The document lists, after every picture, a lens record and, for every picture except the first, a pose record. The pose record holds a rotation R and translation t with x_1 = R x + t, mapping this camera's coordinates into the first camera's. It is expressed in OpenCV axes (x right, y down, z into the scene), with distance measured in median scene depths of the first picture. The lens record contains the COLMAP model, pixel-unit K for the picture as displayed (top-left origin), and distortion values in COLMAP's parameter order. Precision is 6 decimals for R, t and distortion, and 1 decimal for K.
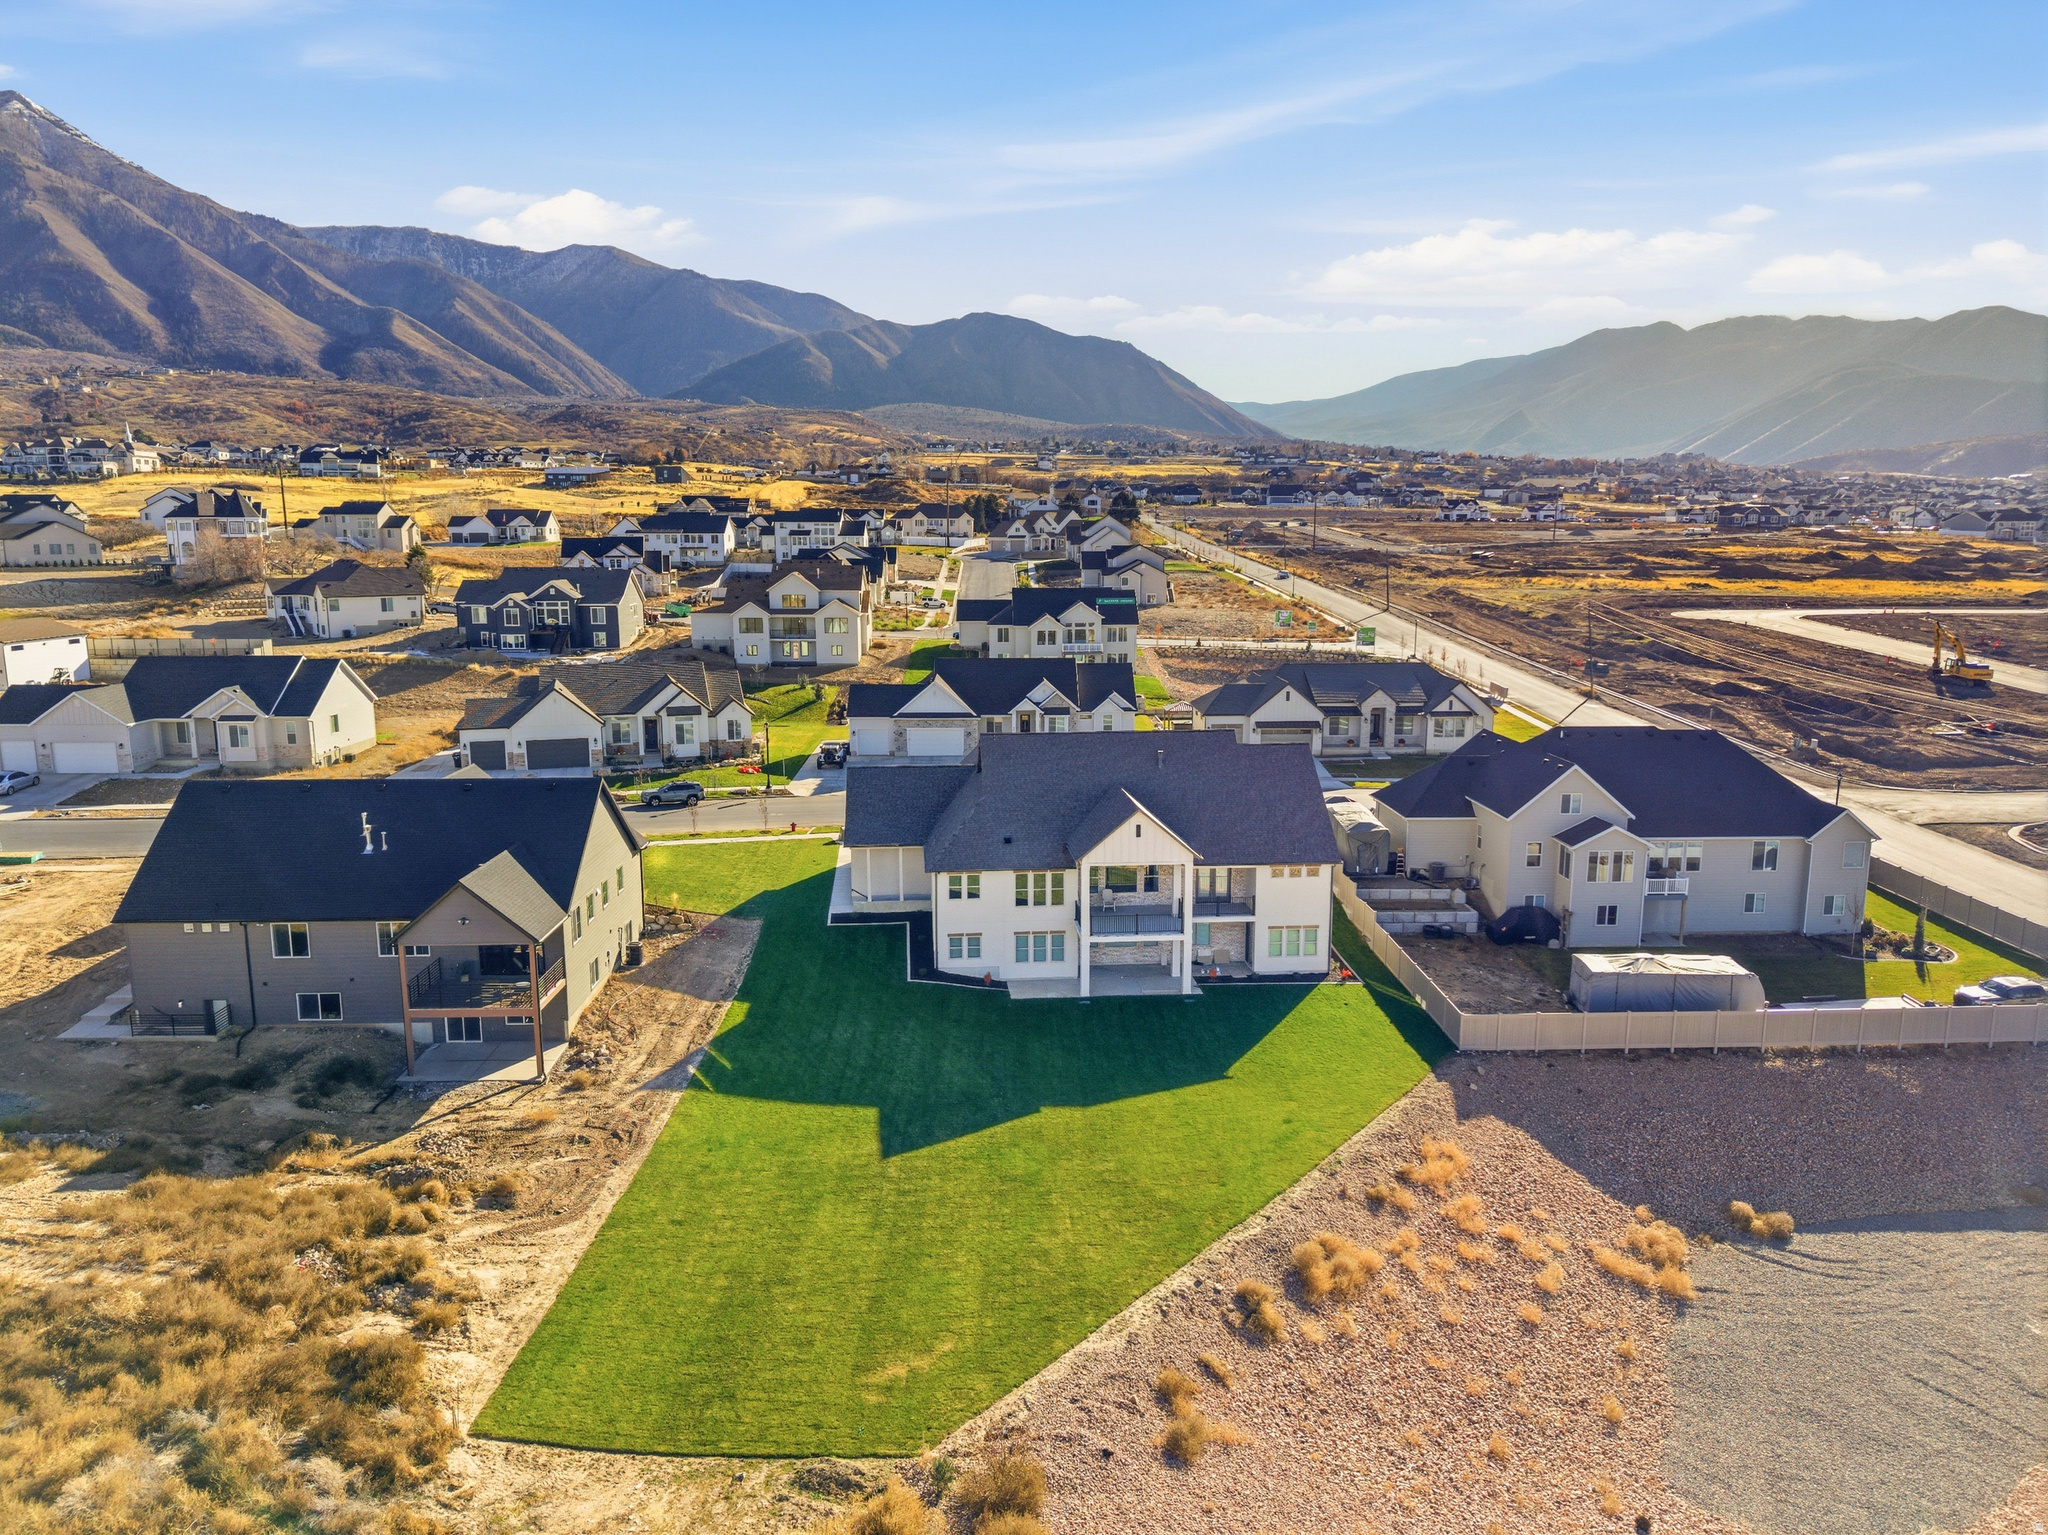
lens RADIAL K [[1371.3, 0, 1024.0], [0, 1371.3, 767.5], [0, 0, 1]] dist [0.022079, -0.022094]
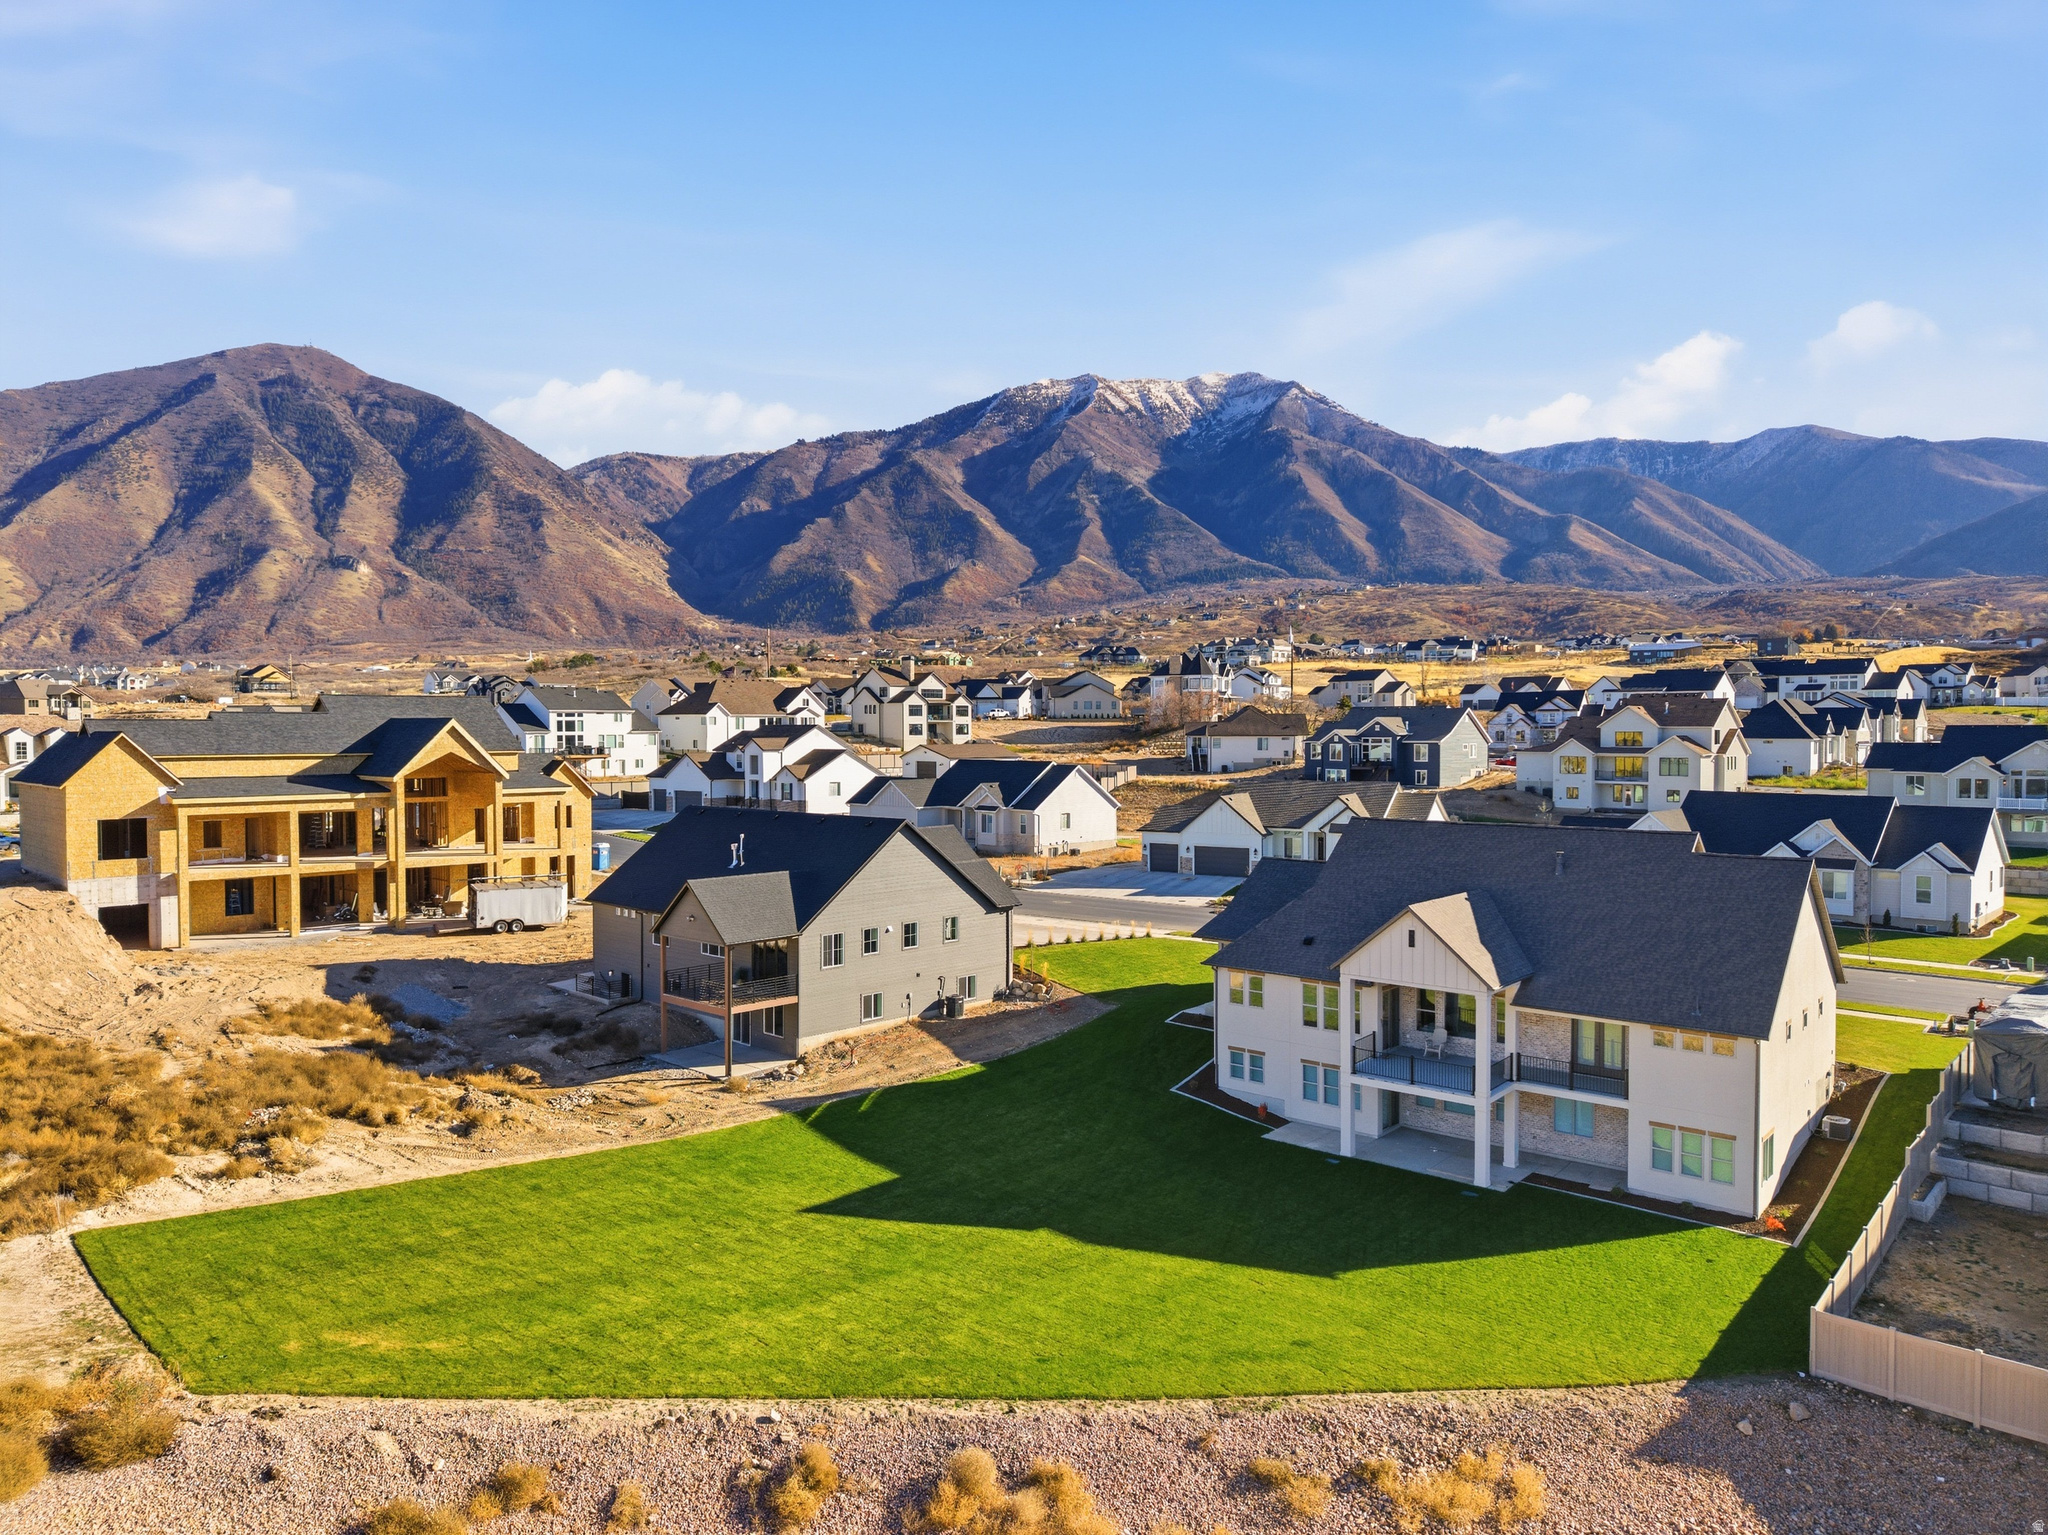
lens RADIAL K [[1371.3, 0, 1024.0], [0, 1371.3, 767.5], [0, 0, 1]] dist [0.022079, -0.022094]
pose [[0.697311, 0.021166, -0.716456, 0.157532], [-0.120455, 0.988809, -0.088024, 0.015346], [0.706574, 0.147680, 0.692057, 0.111007]]
